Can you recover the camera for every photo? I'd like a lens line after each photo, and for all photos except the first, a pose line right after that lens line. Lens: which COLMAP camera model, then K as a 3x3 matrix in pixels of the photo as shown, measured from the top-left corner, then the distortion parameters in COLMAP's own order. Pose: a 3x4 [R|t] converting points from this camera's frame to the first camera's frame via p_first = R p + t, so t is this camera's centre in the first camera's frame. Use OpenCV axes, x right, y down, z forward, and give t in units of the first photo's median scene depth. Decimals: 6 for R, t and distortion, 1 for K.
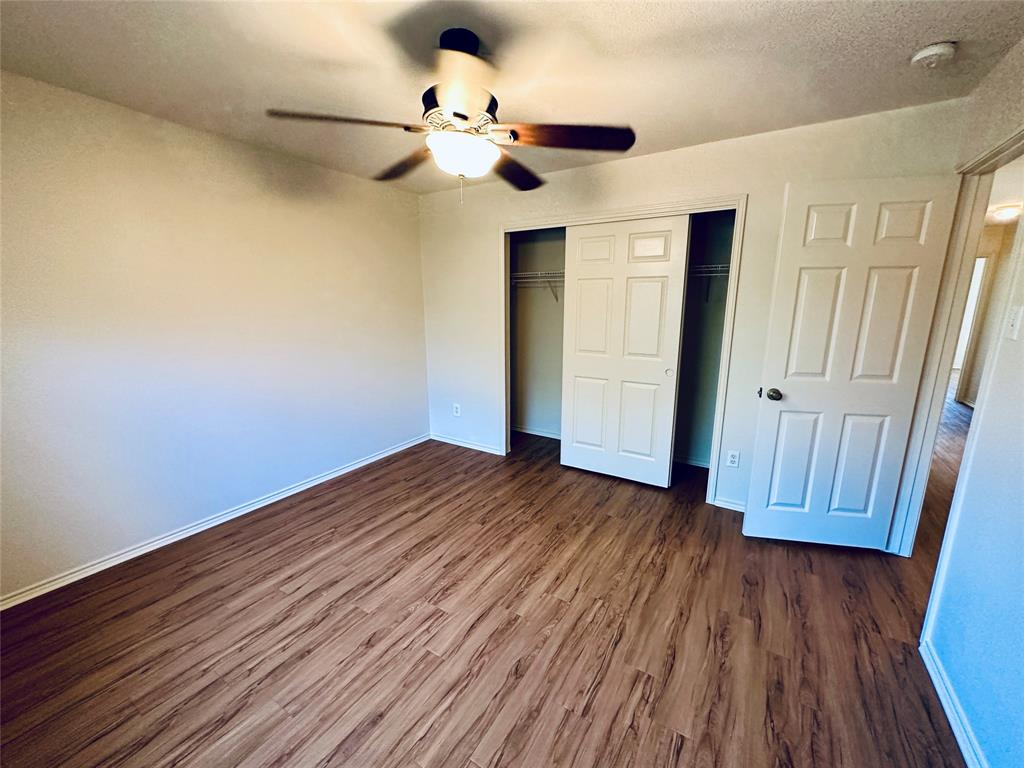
lens RADIAL K [[407.6, 0, 517.7], [0, 407.6, 385.0], [0, 0, 1]] dist [-0.003397, 0.000710]
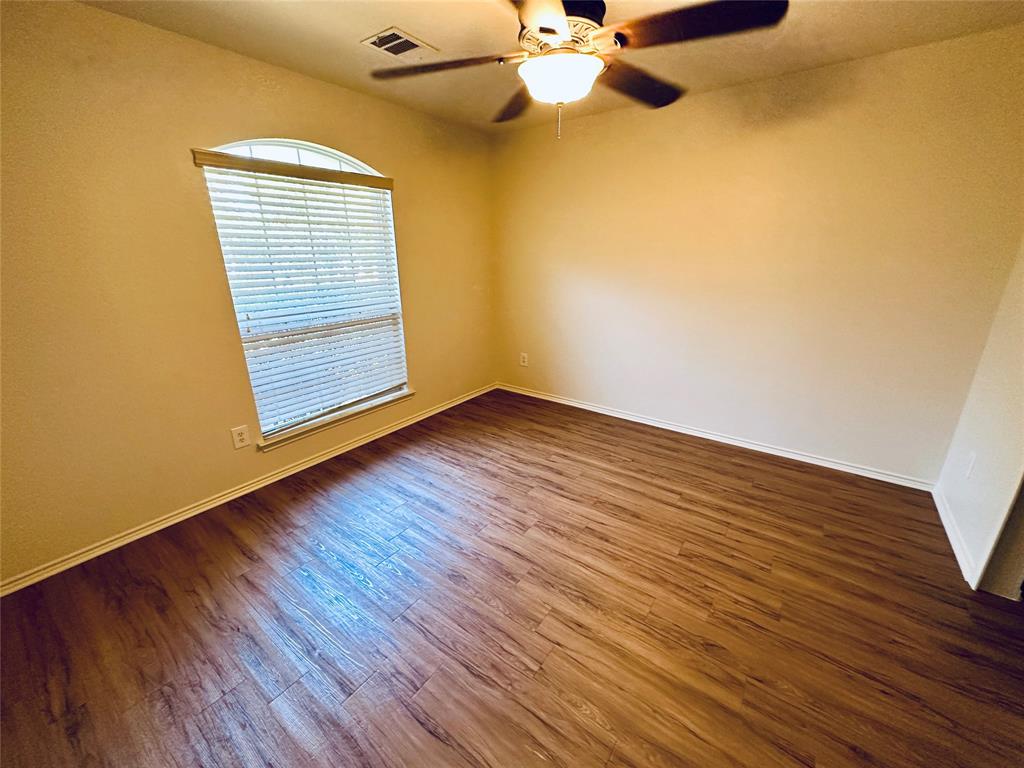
lens RADIAL K [[407.6, 0, 518.3], [0, 407.6, 382.9], [0, 0, 1]] dist [-0.003397, 0.000710]
pose [[-0.079919, 0.310272, -0.947283, 0.664995], [-0.196096, 0.926858, 0.320126, -0.167866], [0.977323, 0.211343, -0.013230, 0.764697]]
